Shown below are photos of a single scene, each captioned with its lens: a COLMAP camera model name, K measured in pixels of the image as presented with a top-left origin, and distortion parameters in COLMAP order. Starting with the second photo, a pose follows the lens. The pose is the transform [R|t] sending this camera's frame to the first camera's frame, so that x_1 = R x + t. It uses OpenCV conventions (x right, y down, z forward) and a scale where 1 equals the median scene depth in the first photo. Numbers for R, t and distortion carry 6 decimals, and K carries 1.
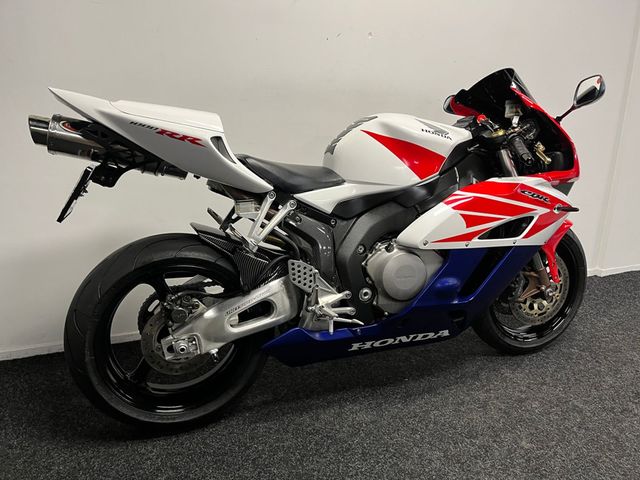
lens RADIAL K [[489.9, 0, 323.0], [0, 489.9, 244.7], [0, 0, 1]] dist [0.064845, -0.078687]
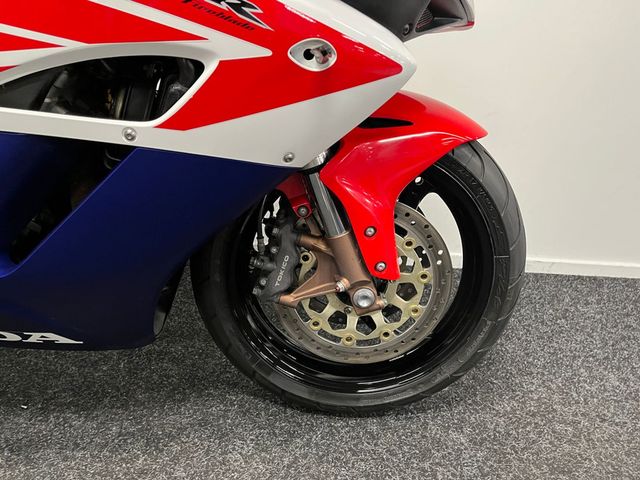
lens RADIAL K [[489.9, 0, 322.5], [0, 489.9, 237.9], [0, 0, 1]] dist [0.064845, -0.078687]
pose [[0.938926, 0.189422, -0.287294, 0.650609], [-0.150808, 0.976924, 0.151252, -0.007394], [0.309315, -0.098688, 0.945825, 0.758803]]
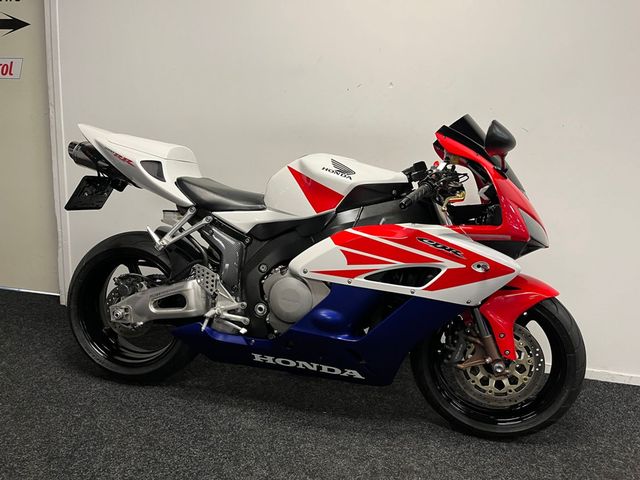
lens RADIAL K [[489.9, 0, 319.8], [0, 489.9, 233.4], [0, 0, 1]] dist [0.064845, -0.078687]
pose [[0.836264, 0.129412, -0.532836, 0.764768], [-0.190976, 0.979648, -0.061797, -0.023711], [0.513994, 0.153438, 0.843959, 0.104654]]
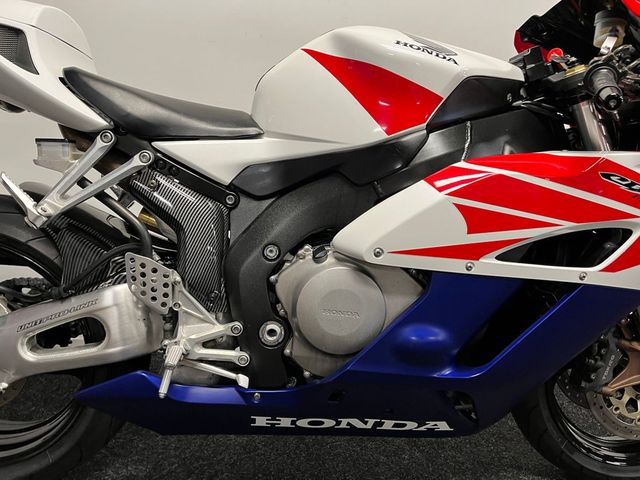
lens RADIAL K [[489.9, 0, 322.1], [0, 489.9, 242.1], [0, 0, 1]] dist [0.064845, -0.078687]
pose [[0.955327, 0.105806, -0.275962, 0.284946], [-0.121816, 0.991685, -0.041483, 0.014209], [0.269278, 0.073247, 0.960273, 0.464880]]
